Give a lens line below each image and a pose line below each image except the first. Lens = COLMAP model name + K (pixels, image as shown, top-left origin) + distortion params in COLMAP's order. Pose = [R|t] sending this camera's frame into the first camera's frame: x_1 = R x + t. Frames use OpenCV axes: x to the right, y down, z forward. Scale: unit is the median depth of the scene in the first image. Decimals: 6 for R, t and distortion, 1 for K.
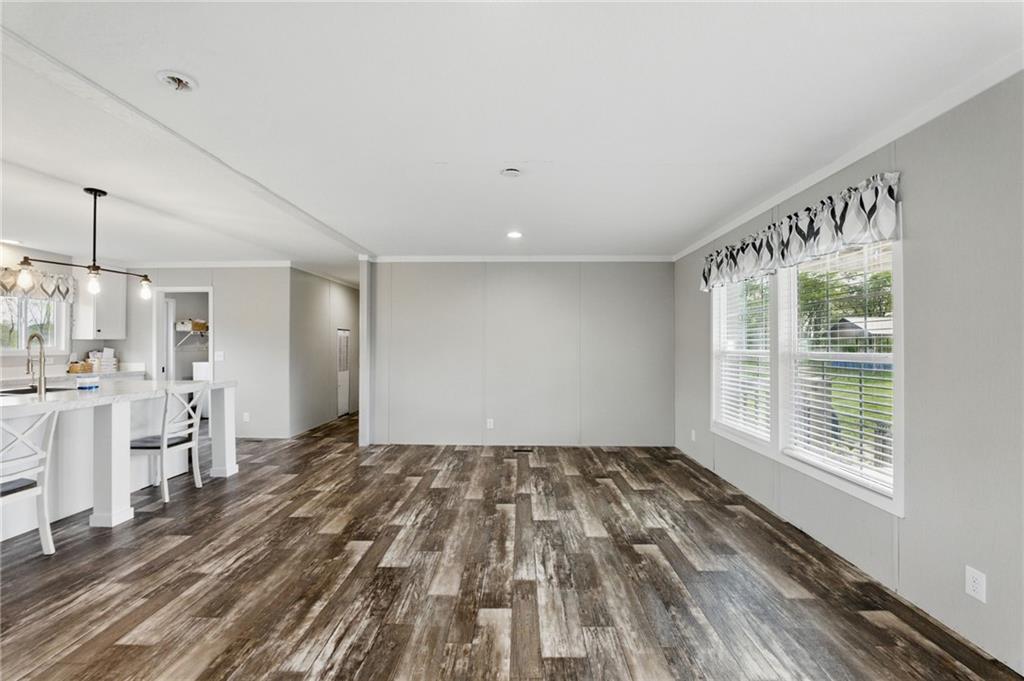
lens RADIAL K [[419.5, 0, 512.0], [0, 419.5, 340.5], [0, 0, 1]] dist [-0.002780, -0.000214]
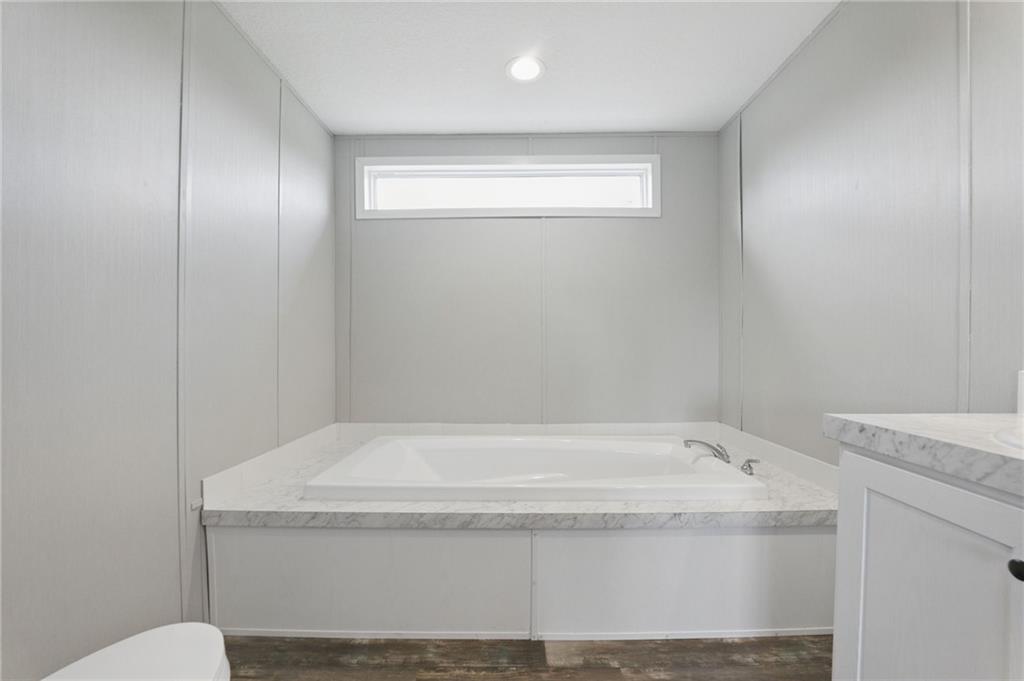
lens RADIAL K [[419.5, 0, 512.0], [0, 419.5, 340.5], [0, 0, 1]] dist [-0.002780, -0.000214]
pose [[-0.027003, 0.012205, 0.999561, -0.762461], [-0.010773, 0.999864, -0.012500, 0.115531], [-0.999577, -0.011106, -0.026868, 1.074364]]
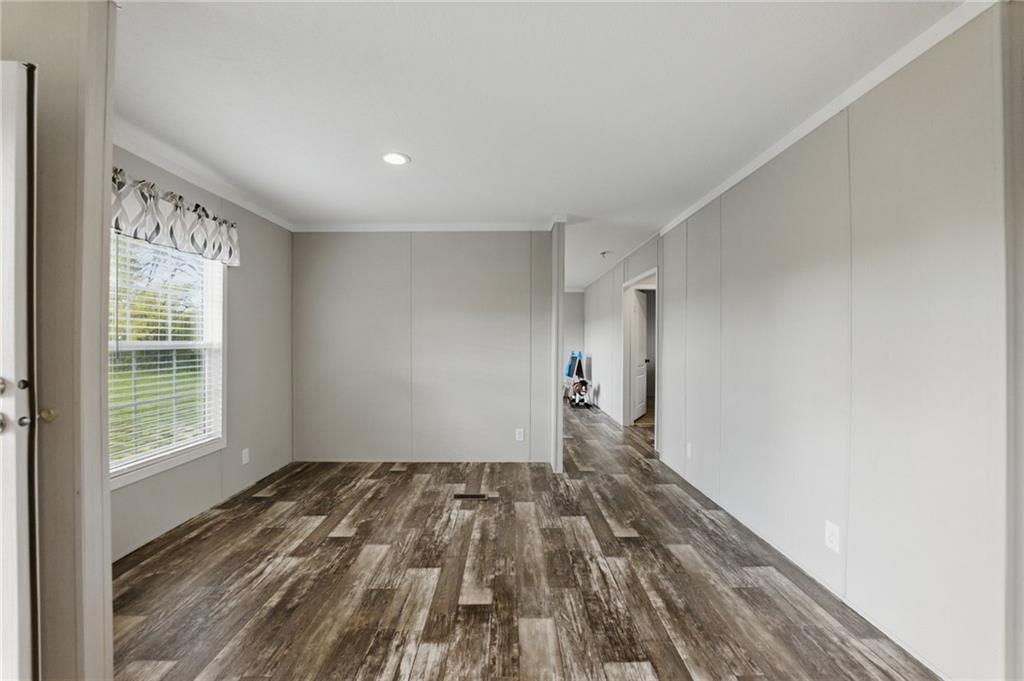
lens RADIAL K [[419.5, 0, 512.0], [0, 419.5, 340.5], [0, 0, 1]] dist [-0.002780, -0.000214]
pose [[-0.999538, 0.002504, -0.030289, -0.096742], [0.002449, 0.999995, 0.001845, 0.025885], [0.030293, 0.001770, -0.999539, 1.958804]]
